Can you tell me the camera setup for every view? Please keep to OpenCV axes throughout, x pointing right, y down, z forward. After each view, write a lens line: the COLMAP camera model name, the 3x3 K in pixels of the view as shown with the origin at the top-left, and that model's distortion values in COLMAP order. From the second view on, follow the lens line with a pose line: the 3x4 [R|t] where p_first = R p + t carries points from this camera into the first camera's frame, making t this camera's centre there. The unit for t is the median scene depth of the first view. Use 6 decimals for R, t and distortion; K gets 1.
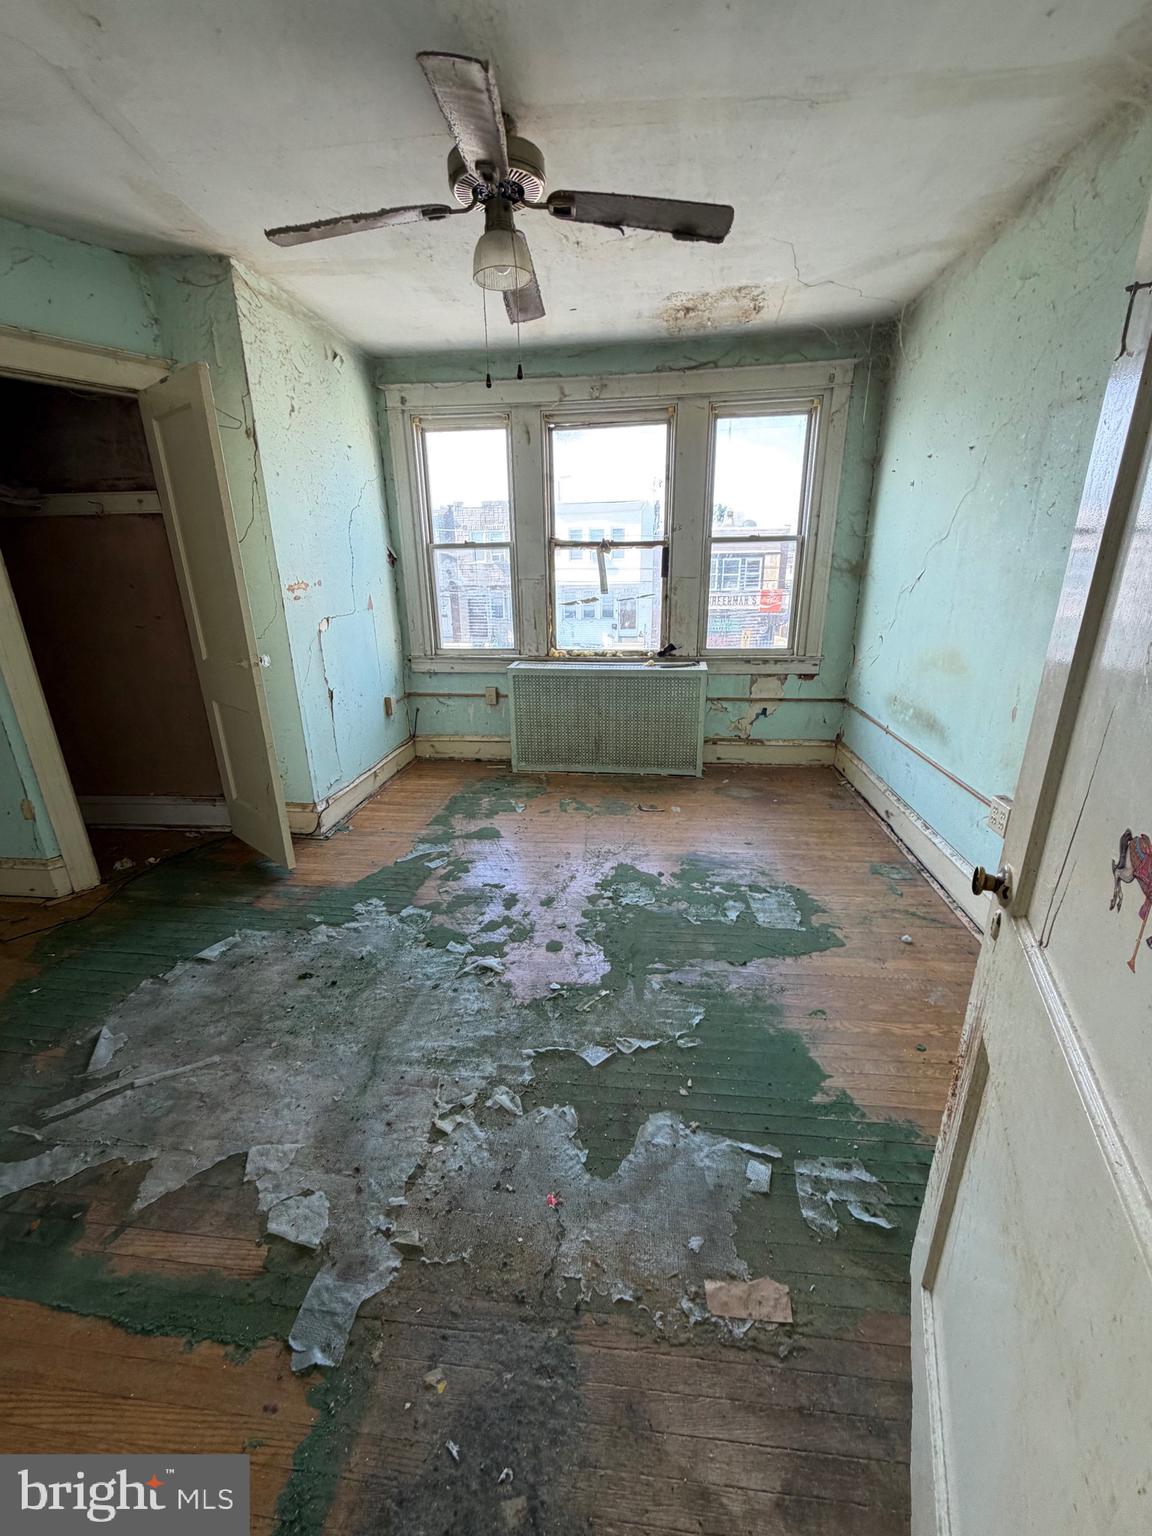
lens RADIAL K [[611.1, 0, 576.4], [0, 611.1, 762.2], [0, 0, 1]] dist [0.003611, -0.000355]
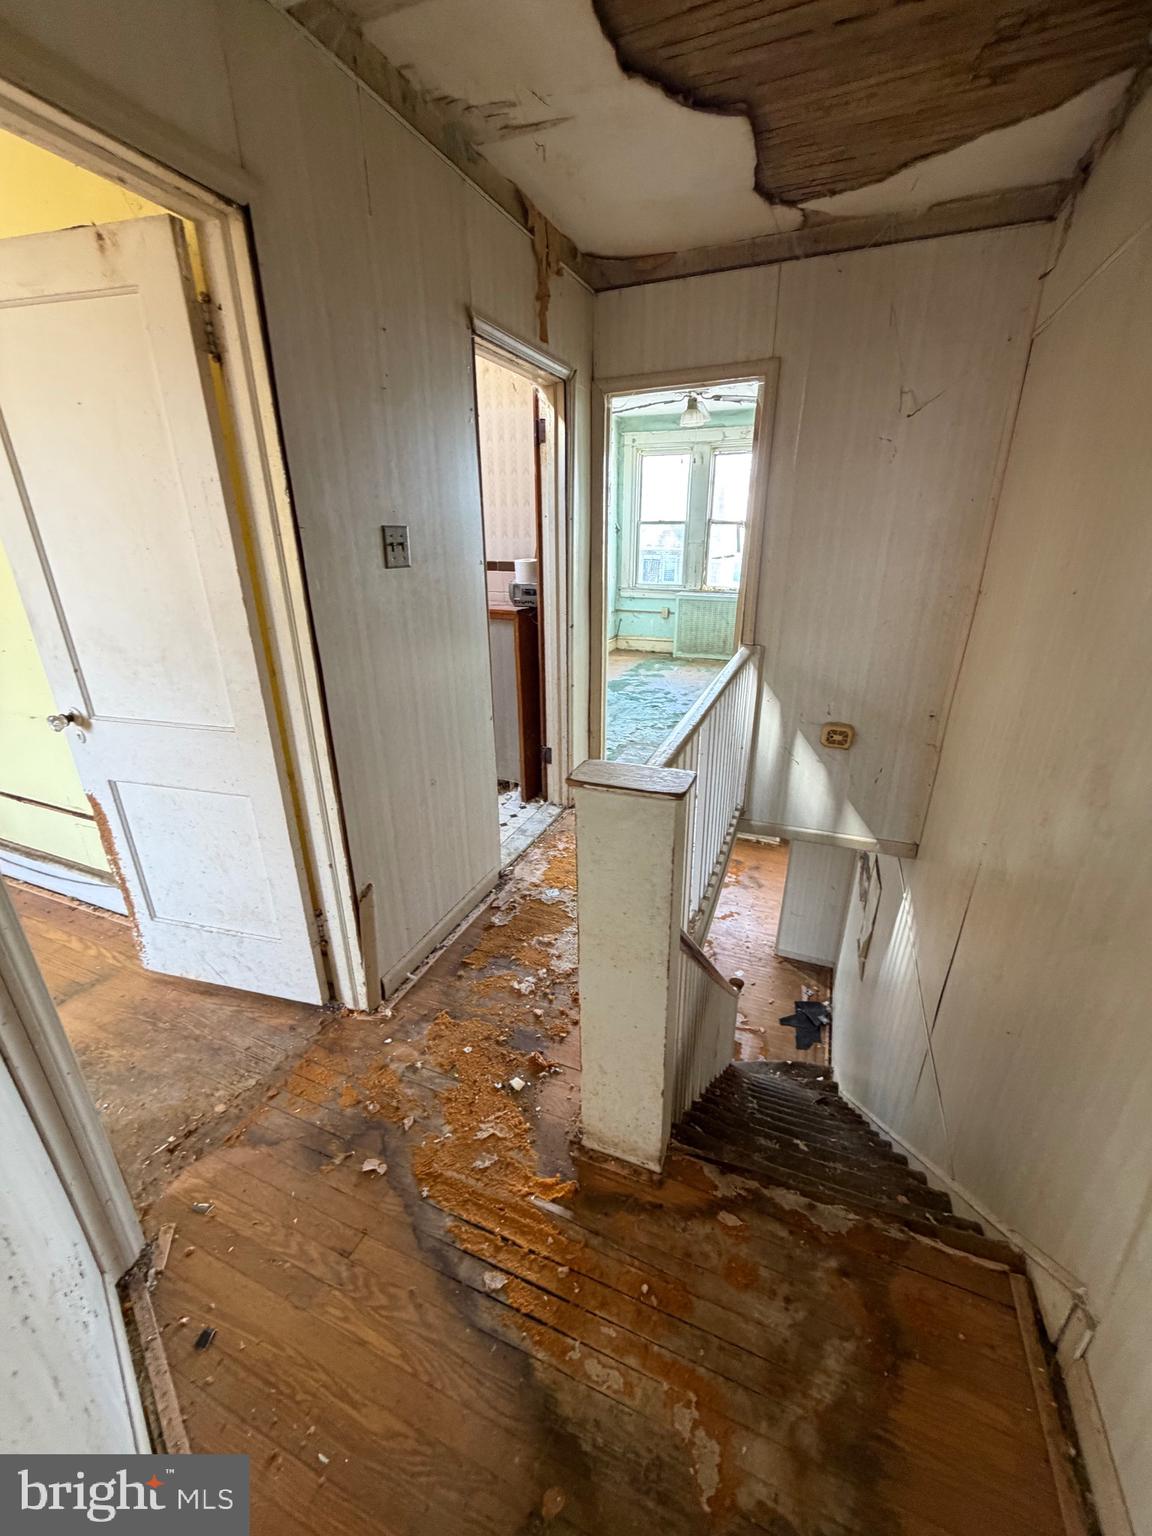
lens RADIAL K [[611.1, 0, 573.7], [0, 611.1, 767.1], [0, 0, 1]] dist [0.003611, -0.000355]
pose [[0.962827, 0.106774, -0.248119, 0.152031], [-0.093810, 0.993561, 0.063532, 0.422845], [0.253305, -0.037895, 0.966644, -1.309624]]
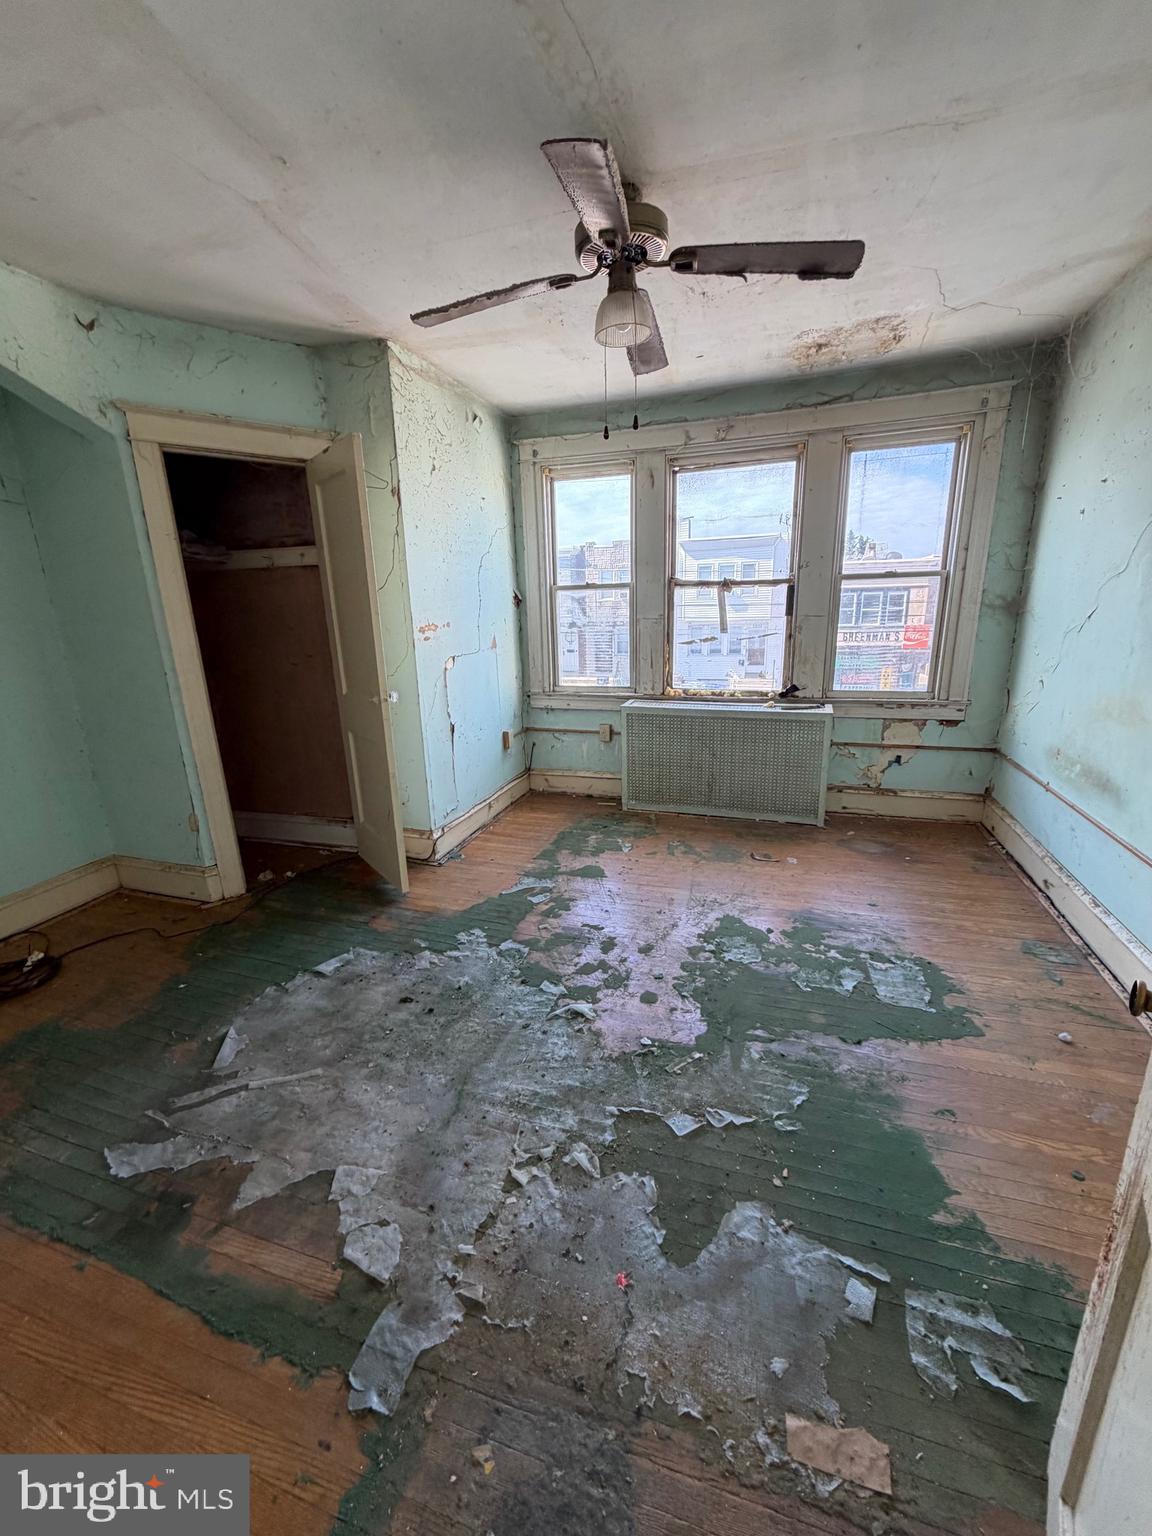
lens RADIAL K [[611.1, 0, 577.4], [0, 611.1, 763.1], [0, 0, 1]] dist [0.003611, -0.000355]
pose [[0.979988, 0.040153, -0.194966, 0.026057], [-0.050504, 0.997550, -0.048416, -0.014862], [0.192544, 0.057294, 0.979614, 0.013903]]
